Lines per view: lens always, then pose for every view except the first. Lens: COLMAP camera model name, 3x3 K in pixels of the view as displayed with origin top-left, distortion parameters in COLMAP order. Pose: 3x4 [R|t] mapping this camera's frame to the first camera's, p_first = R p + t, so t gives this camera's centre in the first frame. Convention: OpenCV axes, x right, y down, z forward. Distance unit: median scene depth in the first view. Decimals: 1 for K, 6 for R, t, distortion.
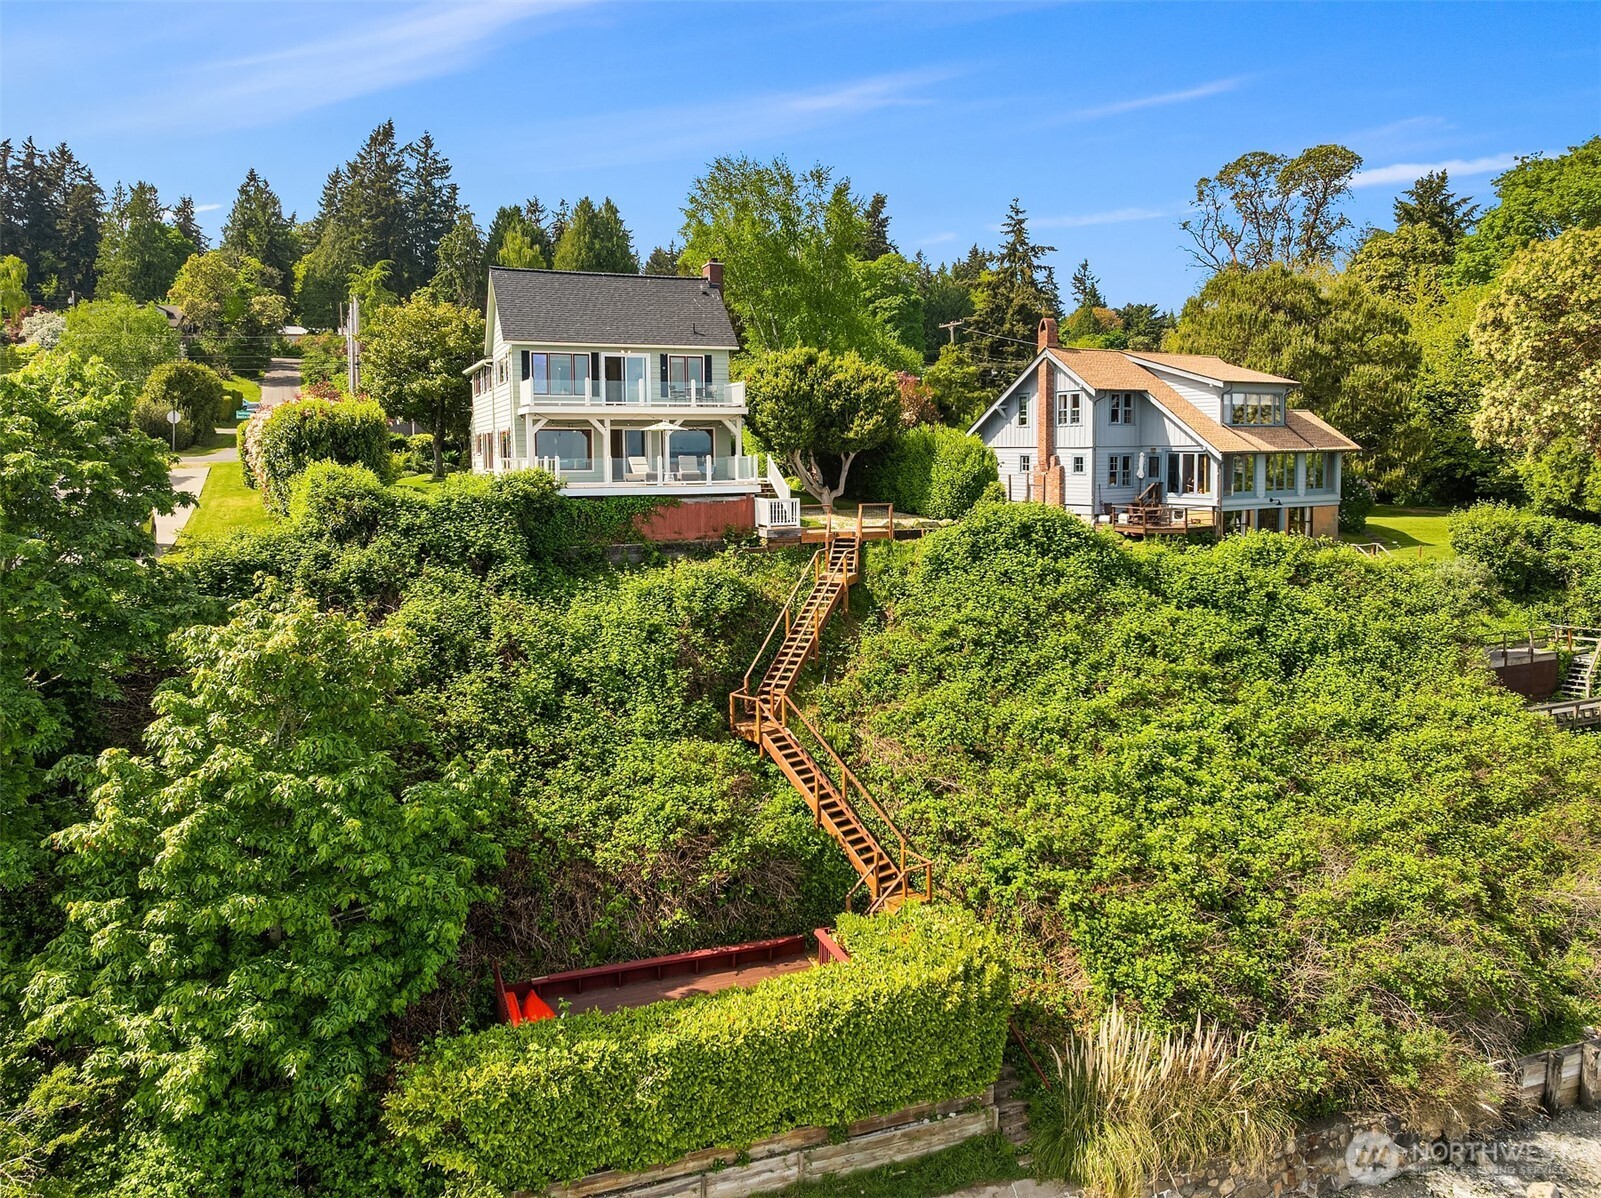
lens RADIAL K [[1128.2, 0, 800.5], [0, 1128.2, 599.0], [0, 0, 1]] dist [-0.024685, -0.003638]
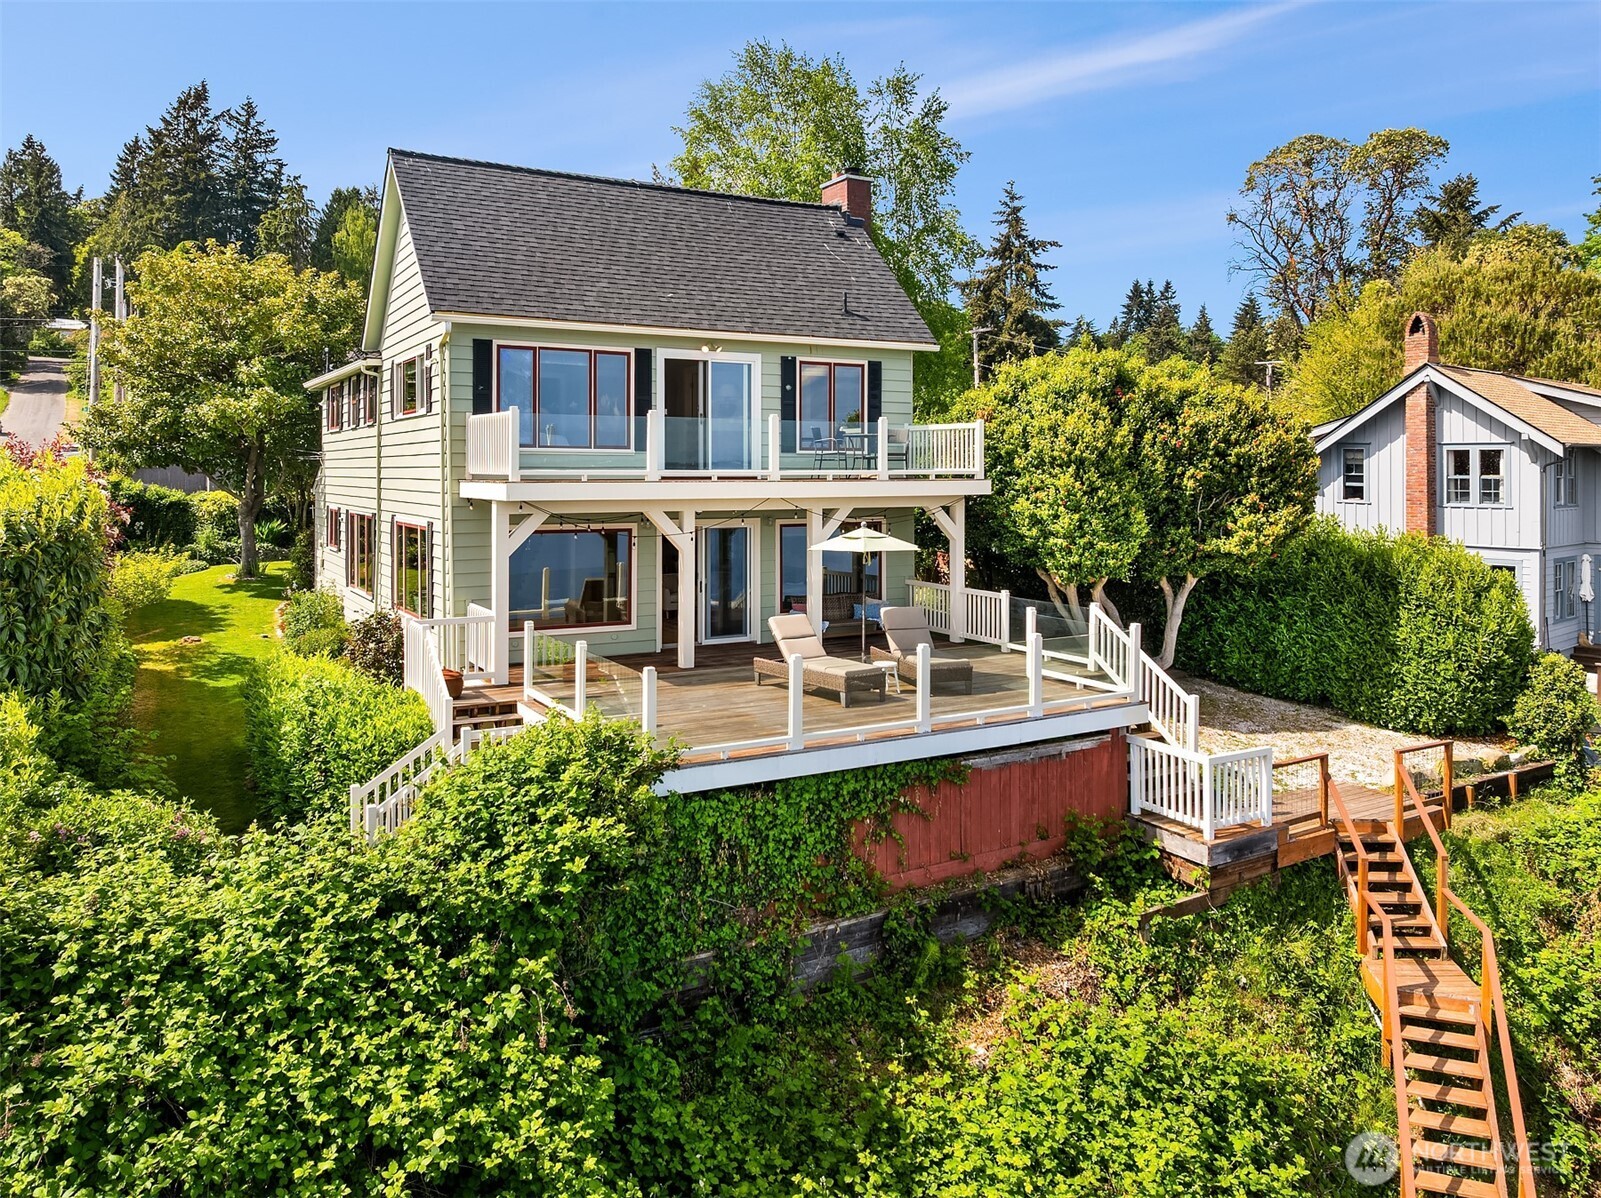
lens RADIAL K [[1180.7, 0, 804.2], [0, 1180.7, 511.4], [0, 0, 1]] dist [-0.061162, 0.040825]
pose [[0.990869, 0.005359, 0.134722, -0.151427], [0.007135, 0.995726, -0.092085, -0.097136], [-0.134639, 0.092206, 0.986595, 0.465816]]
